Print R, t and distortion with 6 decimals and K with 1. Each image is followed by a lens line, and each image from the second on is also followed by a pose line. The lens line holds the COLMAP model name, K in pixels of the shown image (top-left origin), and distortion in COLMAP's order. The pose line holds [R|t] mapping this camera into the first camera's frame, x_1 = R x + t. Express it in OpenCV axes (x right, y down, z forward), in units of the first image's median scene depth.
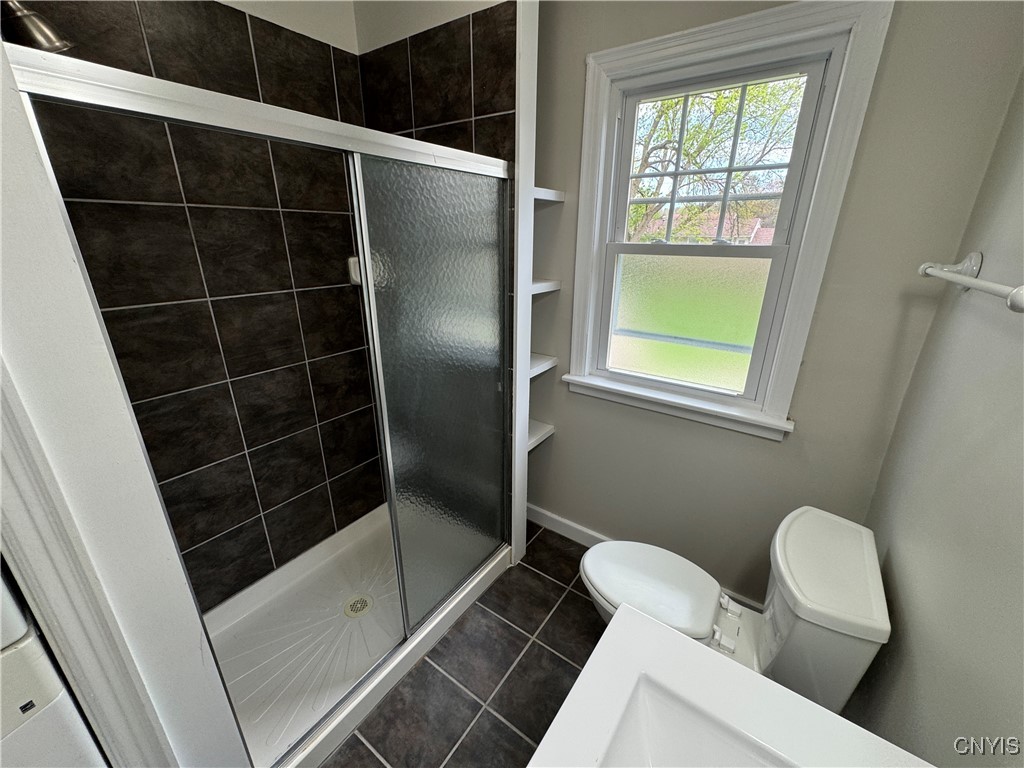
lens RADIAL K [[408.2, 0, 512.0], [0, 408.2, 380.0], [0, 0, 1]] dist [-0.002892, 0.000045]
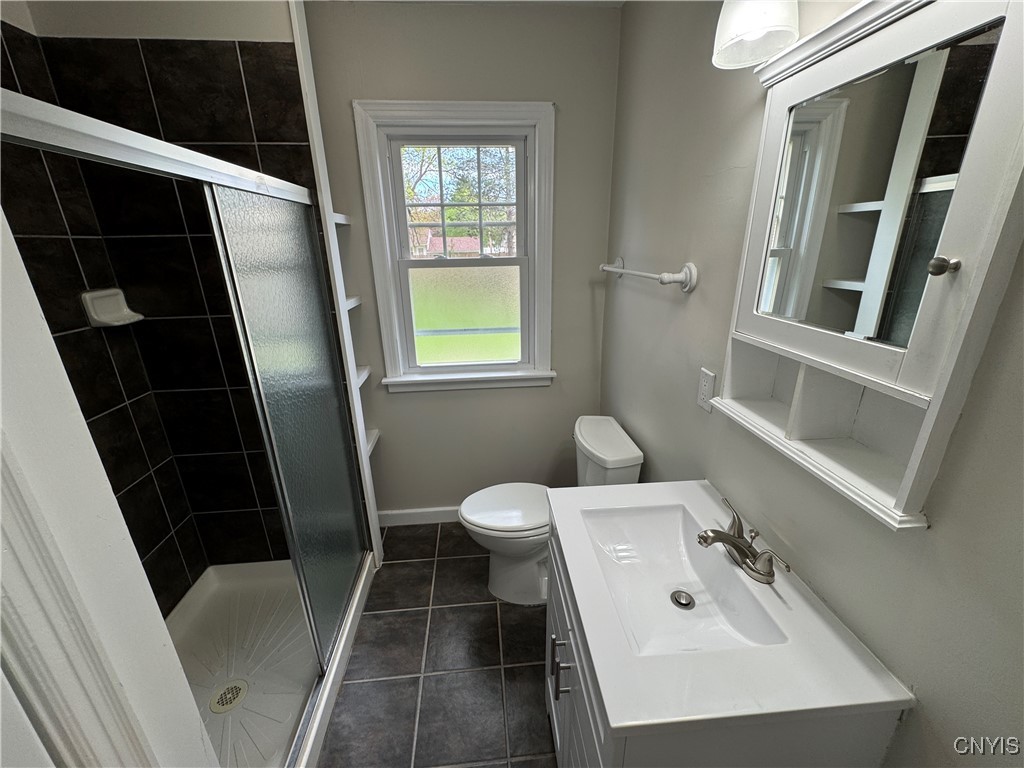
lens RADIAL K [[408.2, 0, 510.3], [0, 408.2, 377.7], [0, 0, 1]] dist [-0.002892, 0.000045]
pose [[0.763047, -0.220951, 0.607404, -0.344950], [0.237257, 0.969902, 0.054762, 0.006422], [-0.601222, 0.102325, 0.792503, -0.100879]]
